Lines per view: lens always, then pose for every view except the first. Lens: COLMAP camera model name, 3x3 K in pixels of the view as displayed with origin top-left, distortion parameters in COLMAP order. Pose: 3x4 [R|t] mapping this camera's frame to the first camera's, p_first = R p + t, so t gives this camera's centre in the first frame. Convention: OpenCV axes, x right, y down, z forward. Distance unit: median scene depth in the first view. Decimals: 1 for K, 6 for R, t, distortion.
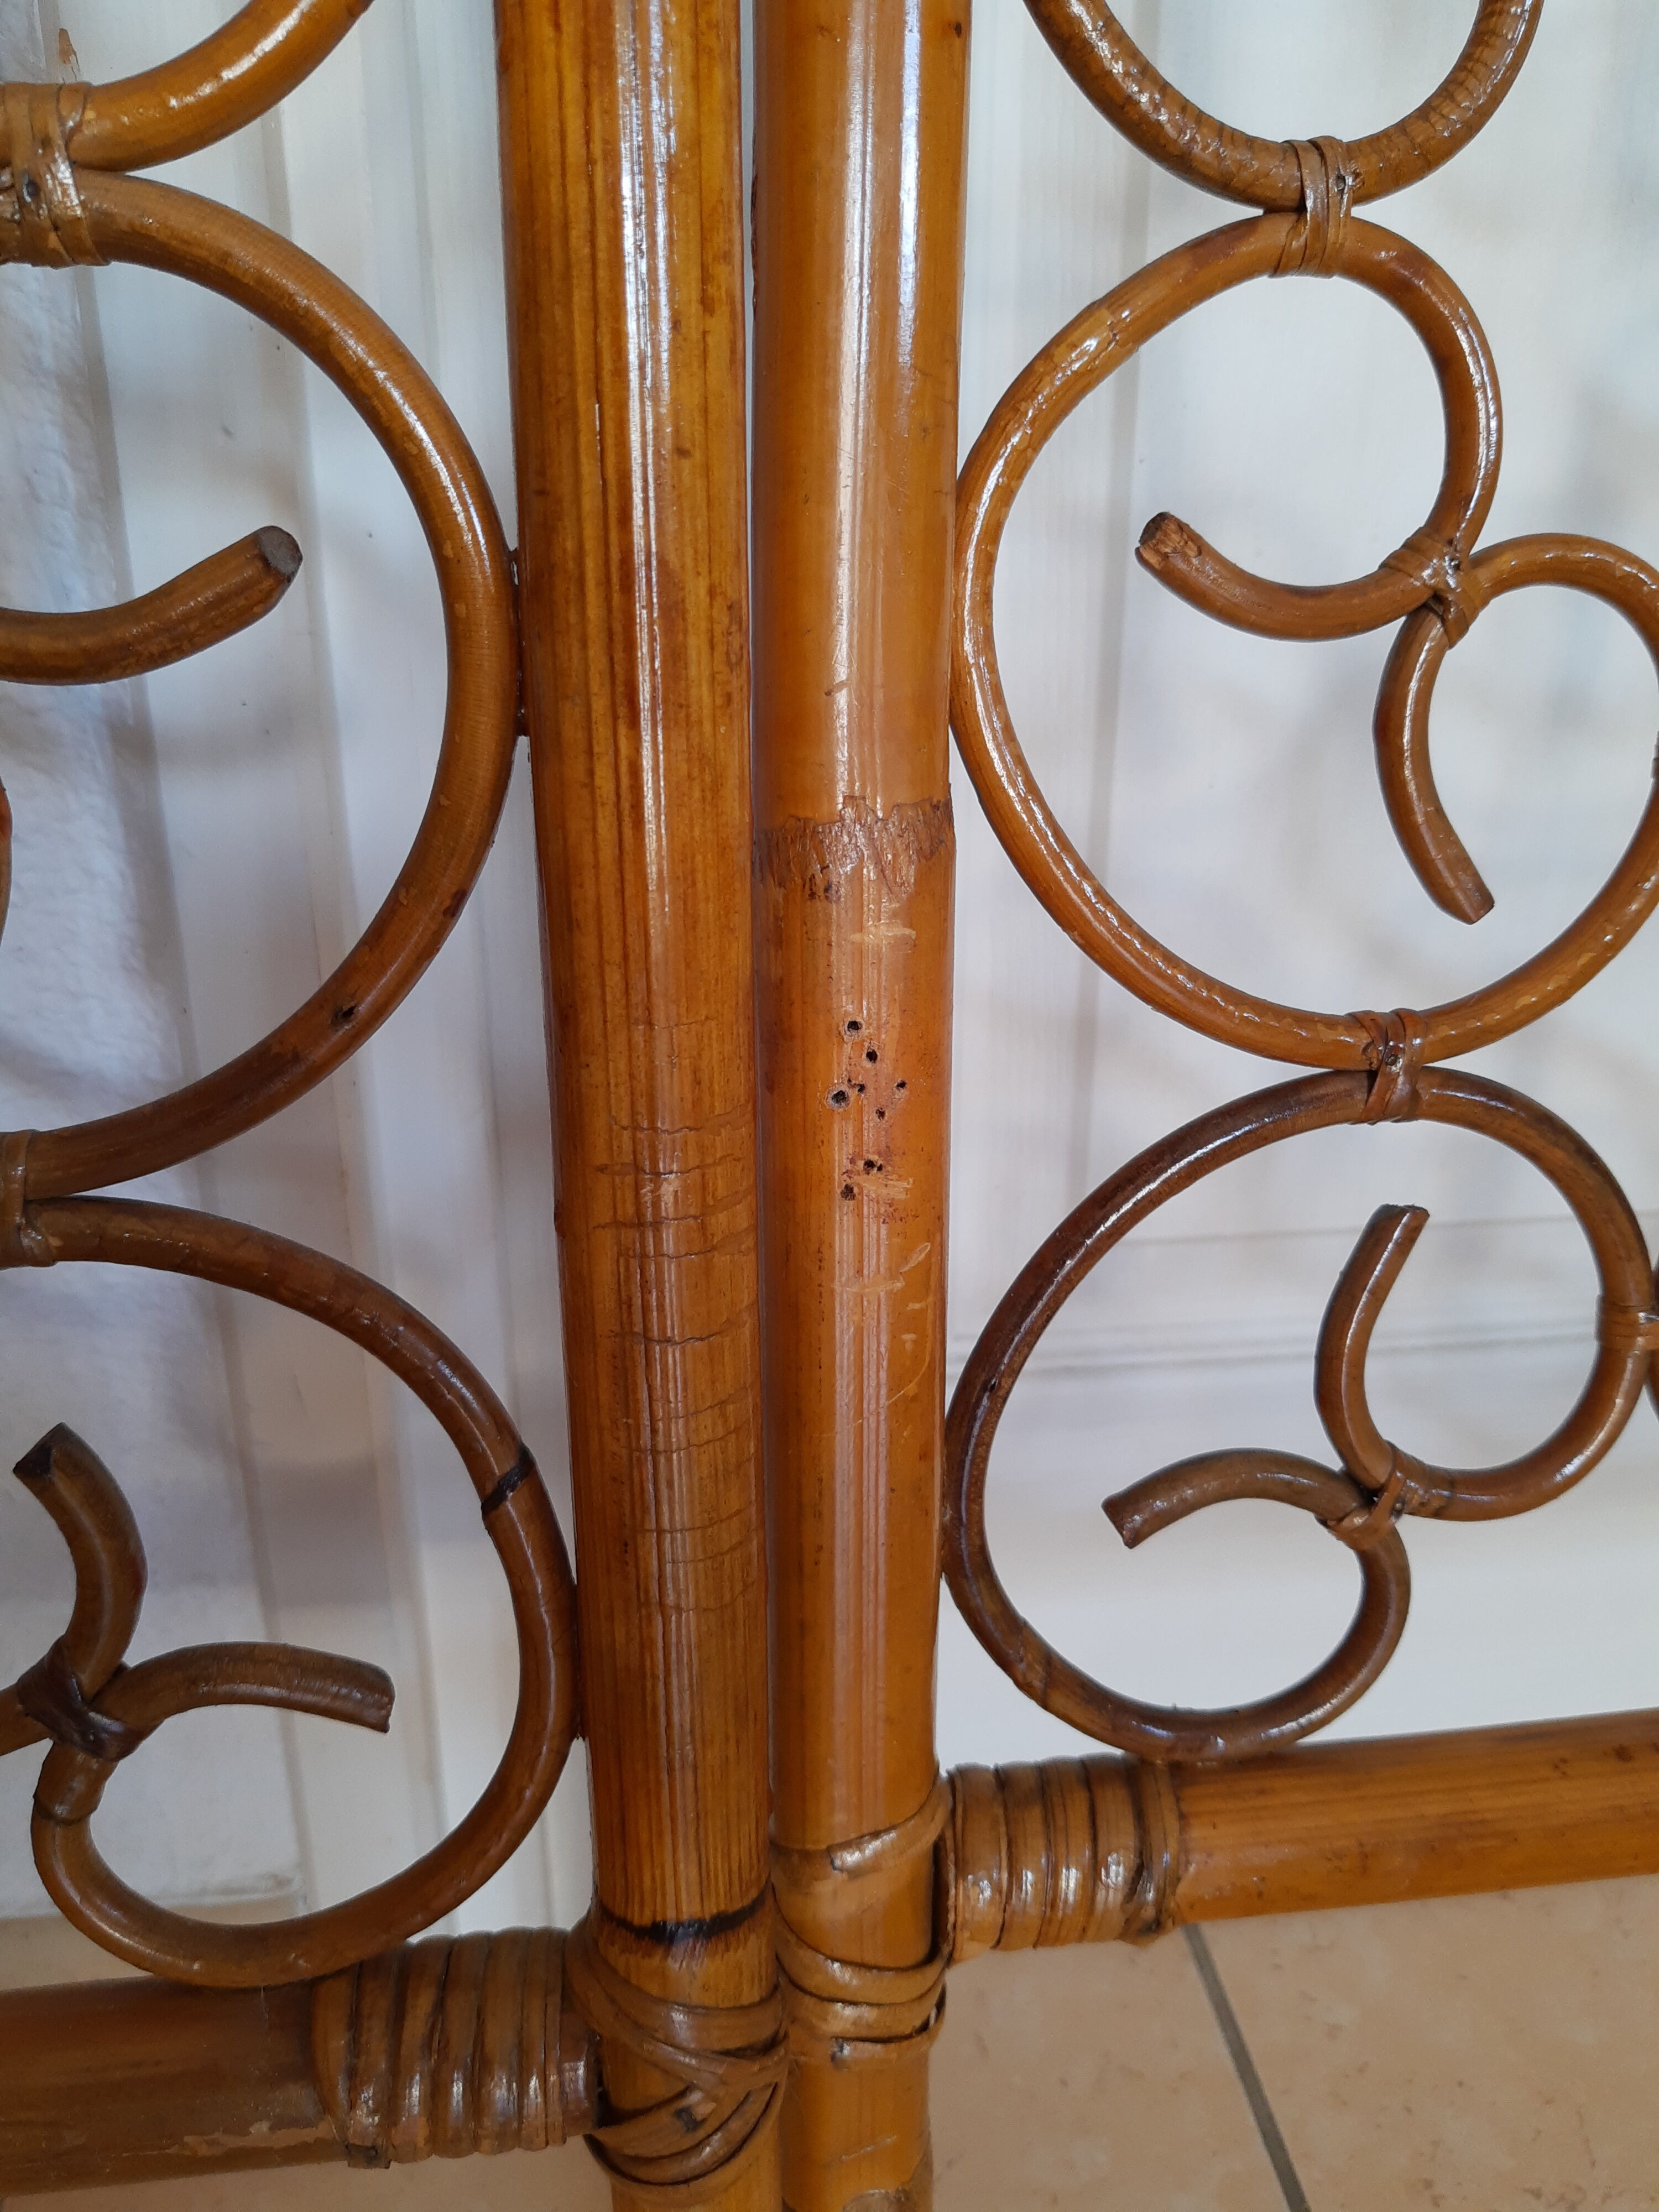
lens RADIAL K [[1686.8, 0, 829.5], [0, 1686.8, 1106.0], [0, 0, 1]] dist [-0.007231, -0.012913]
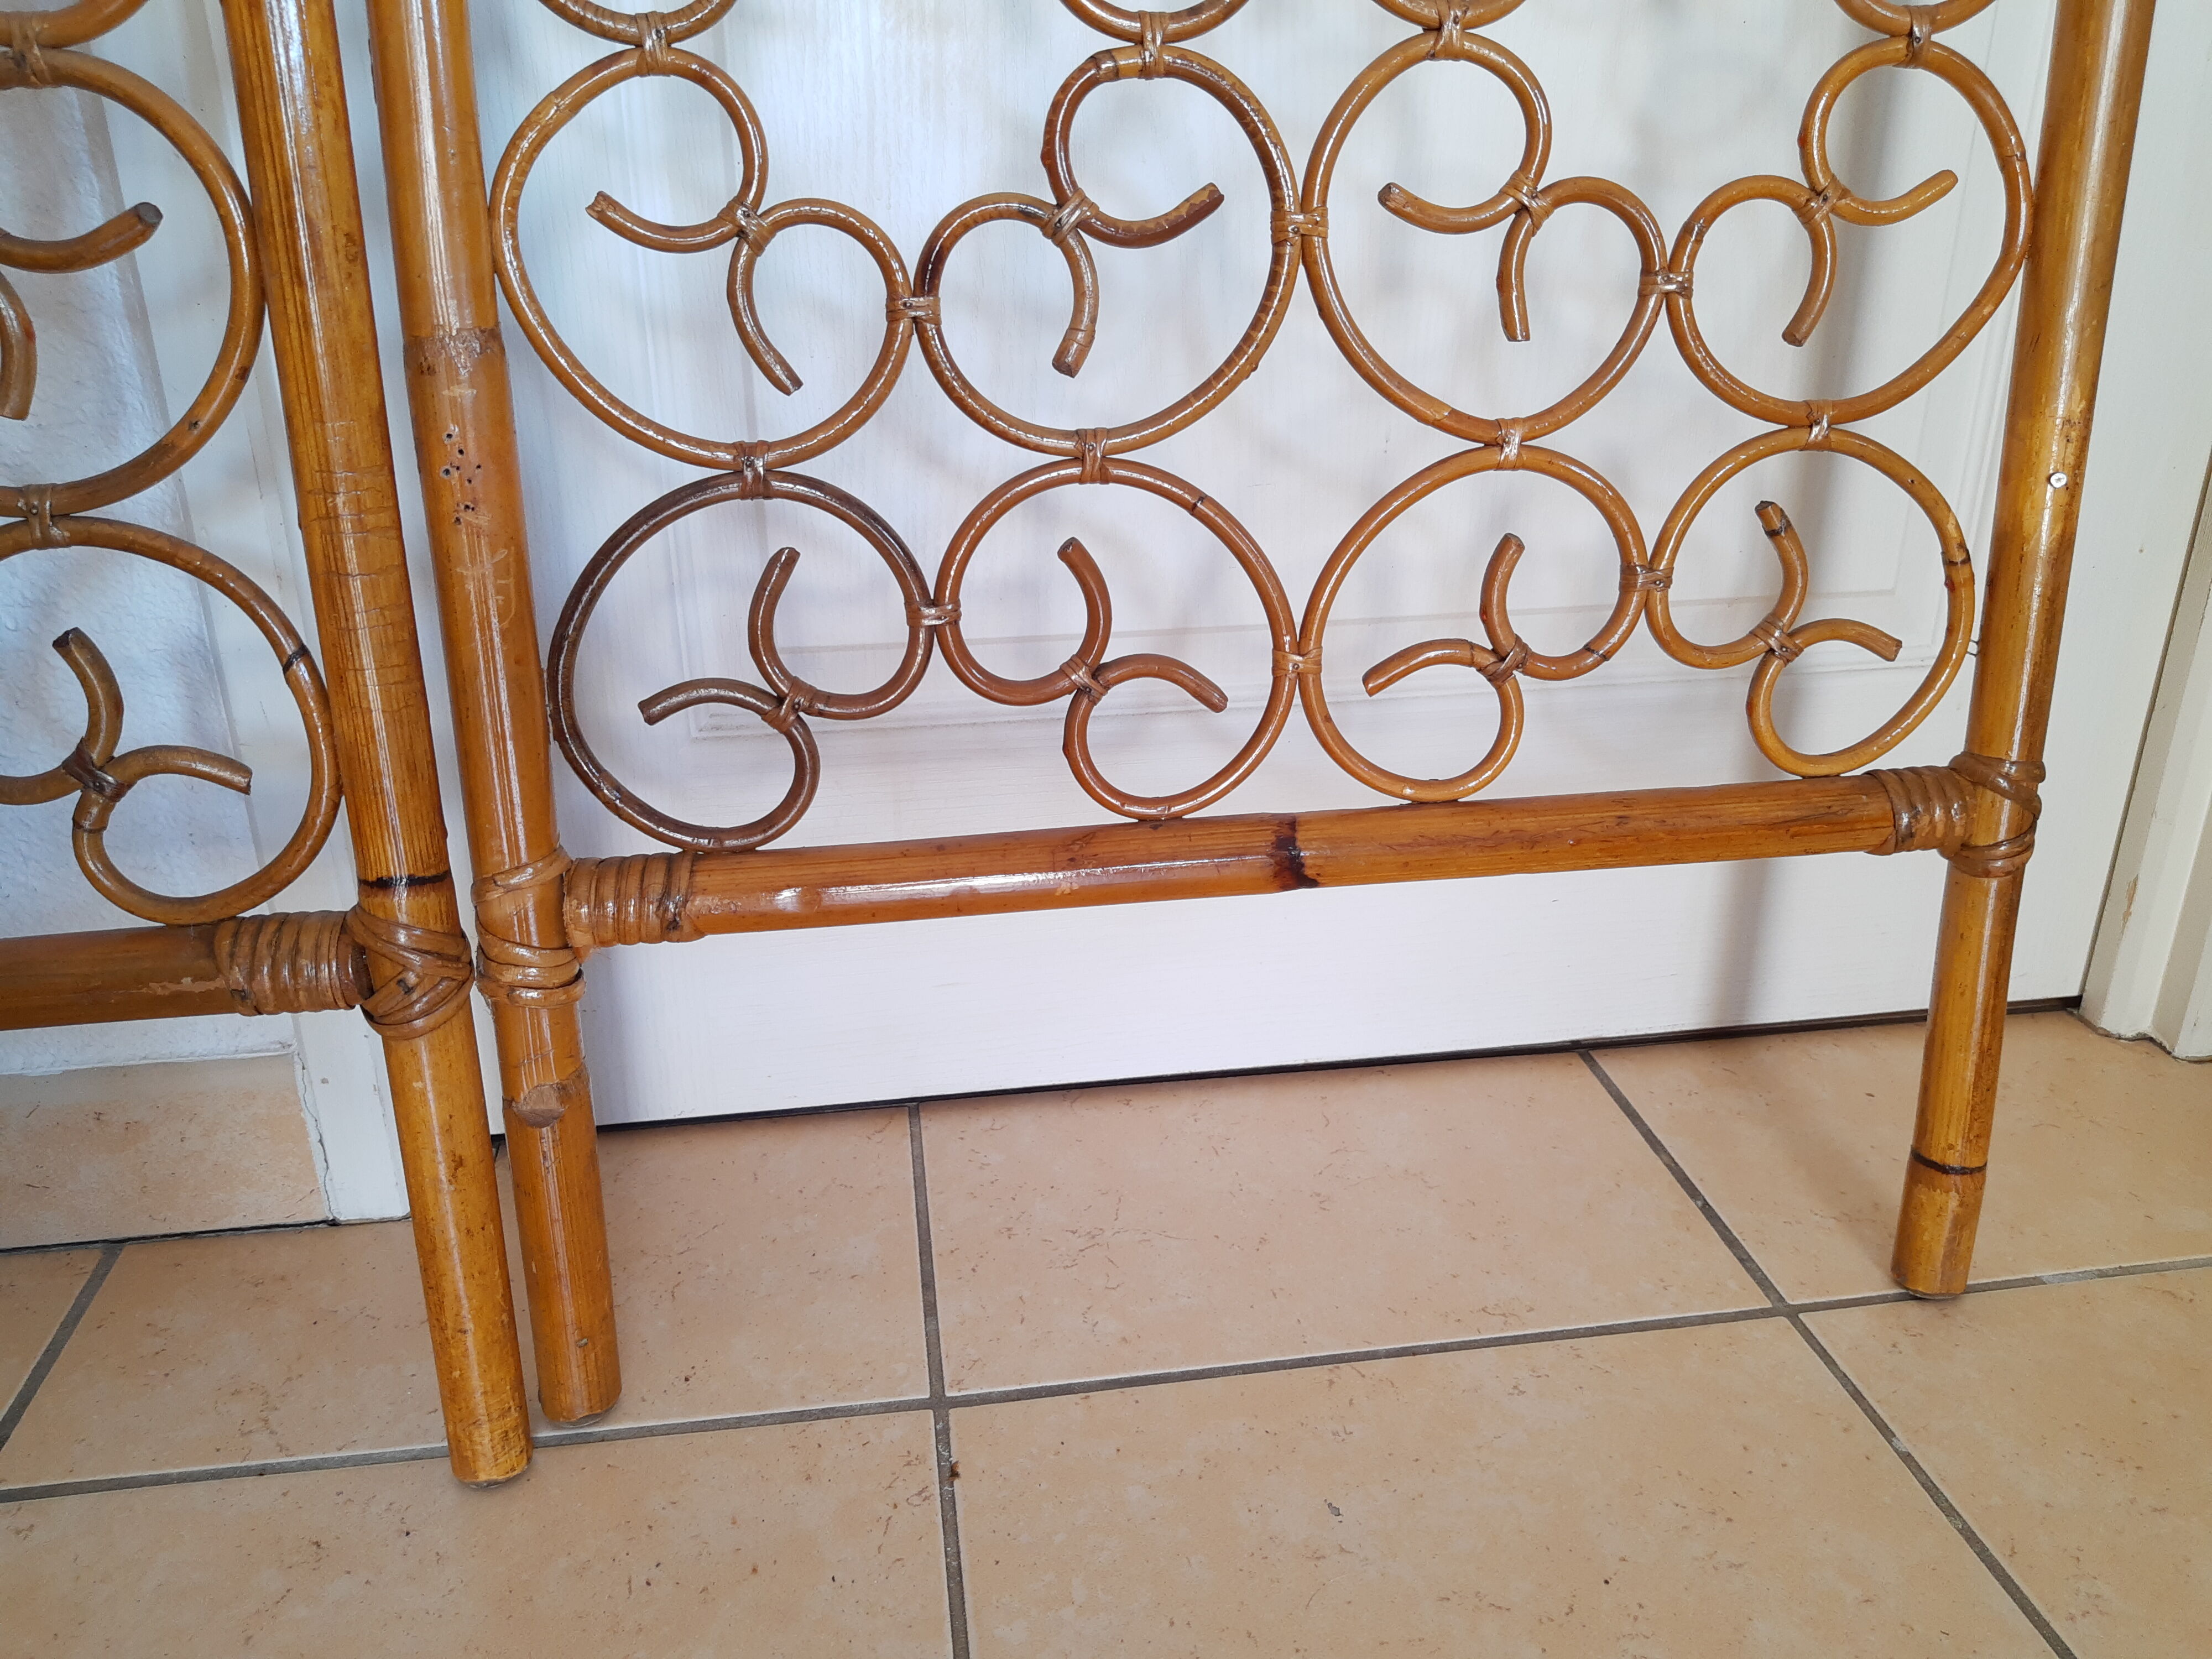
lens RADIAL K [[1697.3, 0, 1106.0], [0, 1697.3, 829.5], [0, 0, 1]] dist [-0.008589, 0.013669]
pose [[0.999792, -0.015734, 0.012951, 0.776619], [0.015438, 0.999624, 0.022643, 0.396372], [-0.013302, -0.022438, 0.999660, -1.112222]]
